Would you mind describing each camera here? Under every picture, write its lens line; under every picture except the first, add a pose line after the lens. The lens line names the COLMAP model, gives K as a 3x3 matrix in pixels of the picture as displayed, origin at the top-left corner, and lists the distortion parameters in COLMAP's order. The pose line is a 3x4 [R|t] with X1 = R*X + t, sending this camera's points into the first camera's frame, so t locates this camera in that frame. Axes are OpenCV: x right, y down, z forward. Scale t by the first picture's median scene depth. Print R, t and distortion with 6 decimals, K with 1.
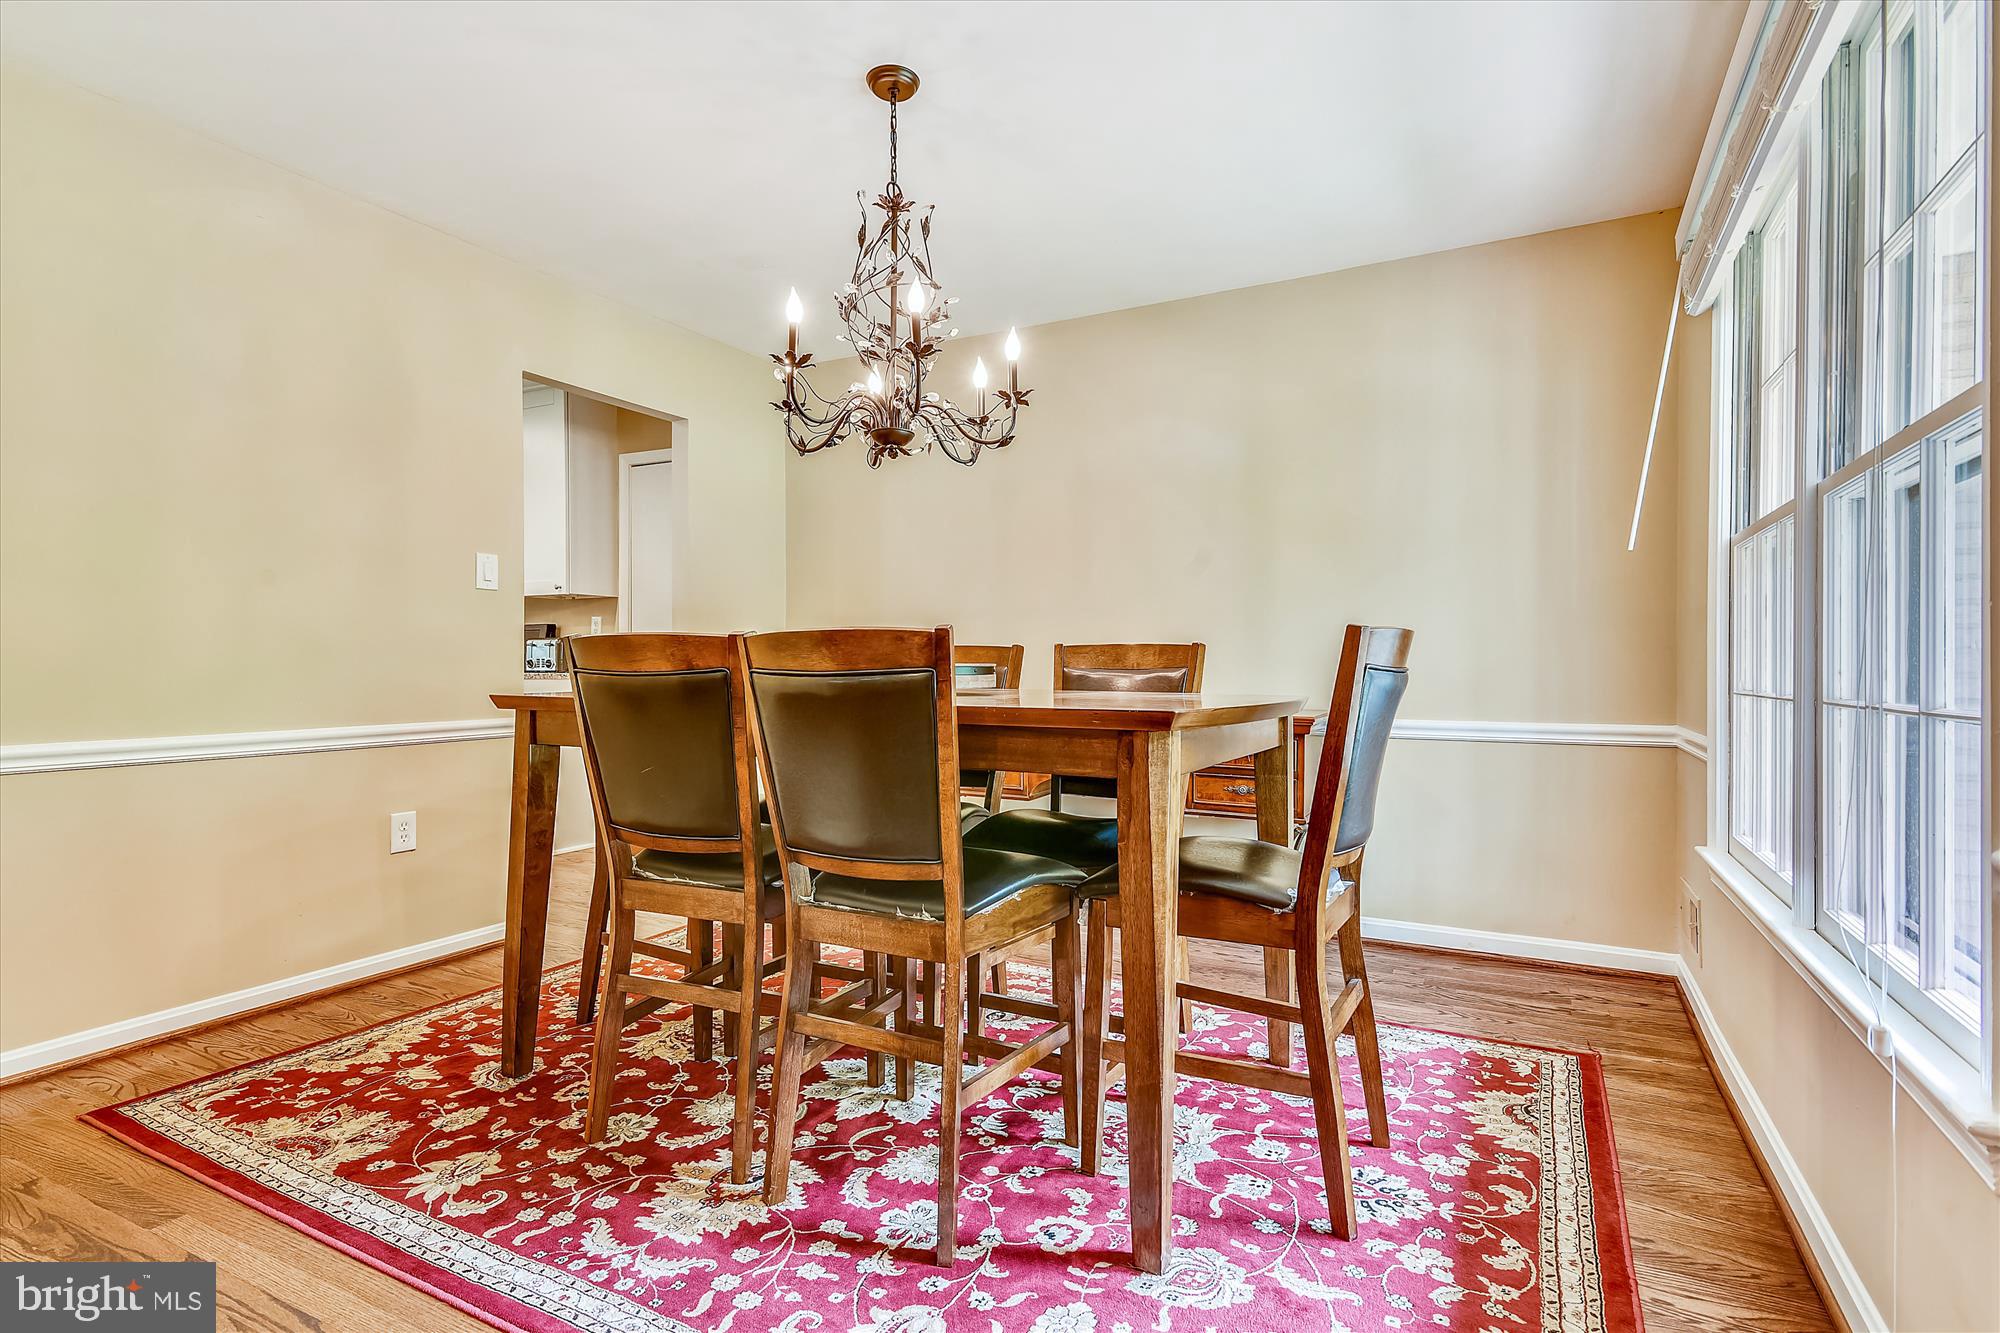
lens RADIAL K [[986.2, 0, 989.8], [0, 986.2, 670.7], [0, 0, 1]] dist [0.005365, -0.003567]
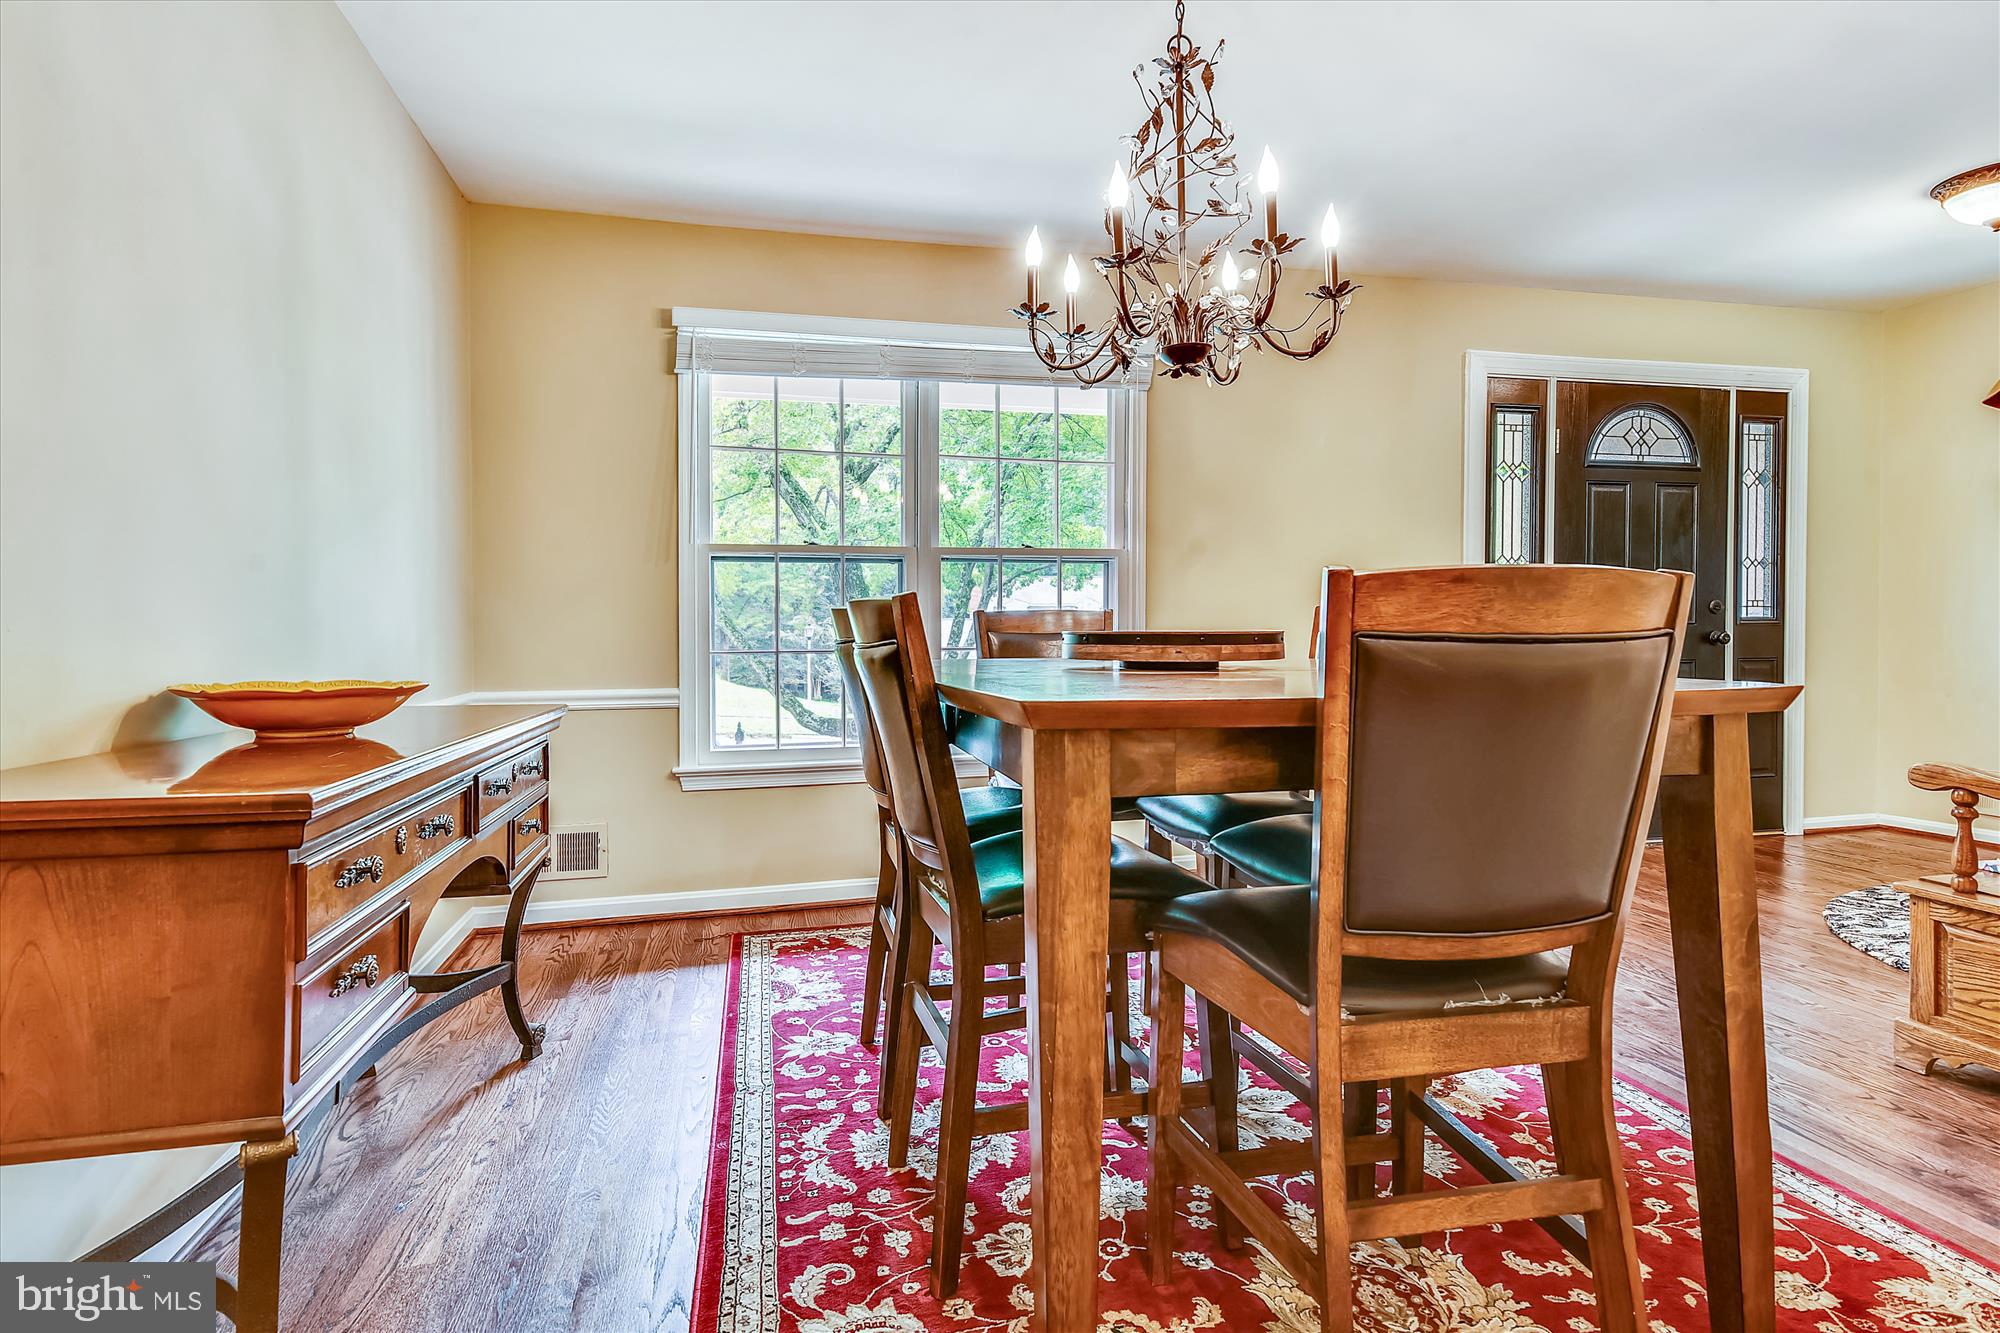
lens RADIAL K [[986.2, 0, 995.1], [0, 986.2, 663.8], [0, 0, 1]] dist [0.005365, -0.003567]
pose [[0.666983, 0.014956, -0.744923, 0.541676], [0.008032, 0.999596, 0.027261, 0.005320], [0.745030, -0.024165, 0.666593, 0.375850]]
